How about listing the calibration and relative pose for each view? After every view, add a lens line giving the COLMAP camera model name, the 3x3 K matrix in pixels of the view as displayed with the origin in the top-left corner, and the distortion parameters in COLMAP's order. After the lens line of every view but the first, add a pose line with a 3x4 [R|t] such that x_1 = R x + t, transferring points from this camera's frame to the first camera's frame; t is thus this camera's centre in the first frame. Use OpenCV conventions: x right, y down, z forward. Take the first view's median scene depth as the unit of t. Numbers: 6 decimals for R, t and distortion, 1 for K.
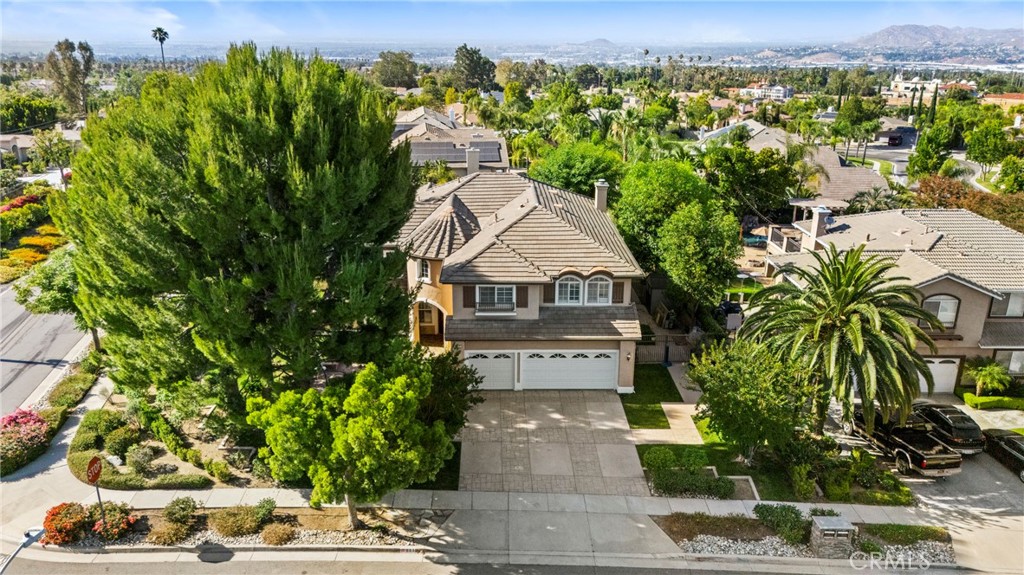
lens RADIAL K [[758.6, 0, 512.0], [0, 758.6, 287.5], [0, 0, 1]] dist [0.048981, -0.005079]
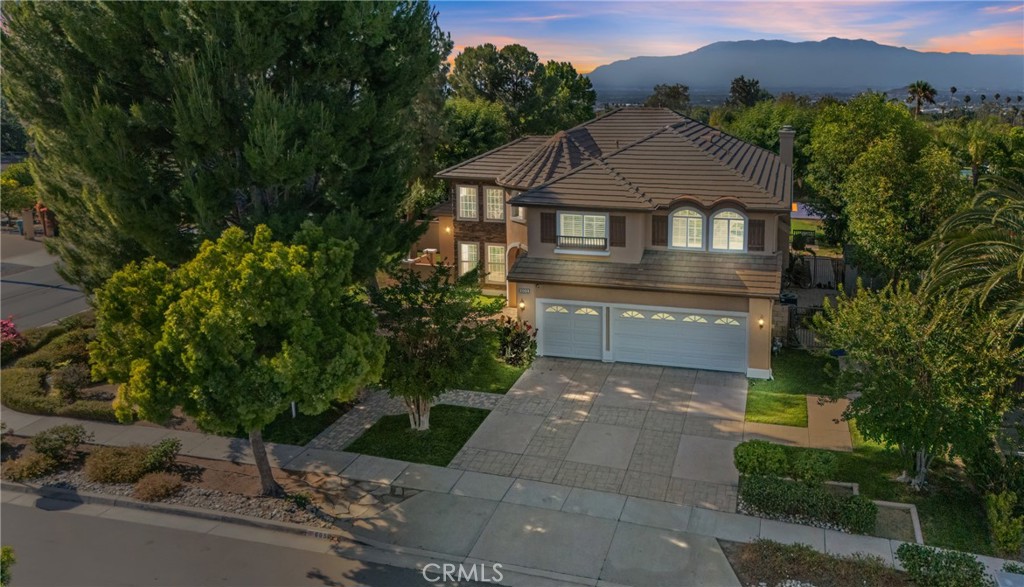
lens RADIAL K [[790.8, 0, 604.8], [0, 790.8, 247.1], [0, 0, 1]] dist [0.043939, -0.003310]
pose [[0.969784, 0.047168, -0.239362, 0.188552], [-0.076320, 0.990543, -0.114020, 0.118382], [0.231720, 0.128843, 0.964212, 0.270545]]
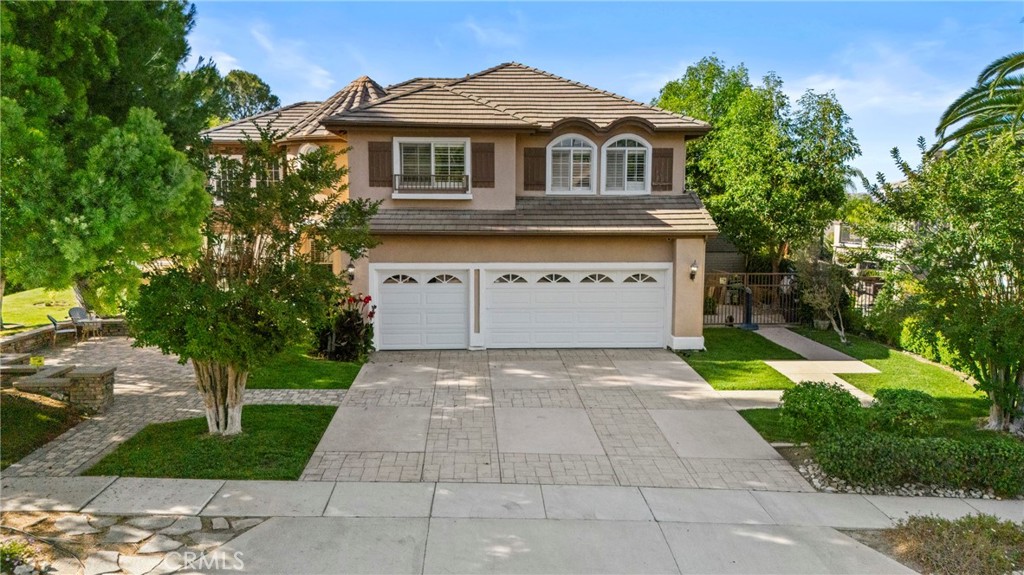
lens RADIAL K [[760.6, 0, 510.8], [0, 760.6, 302.3], [0, 0, 1]] dist [0.041831, -0.002108]
pose [[0.999691, -0.008972, 0.023174, 0.019983], [0.013293, 0.980976, -0.193673, 0.212393], [-0.020996, 0.193921, 0.980792, 0.515495]]
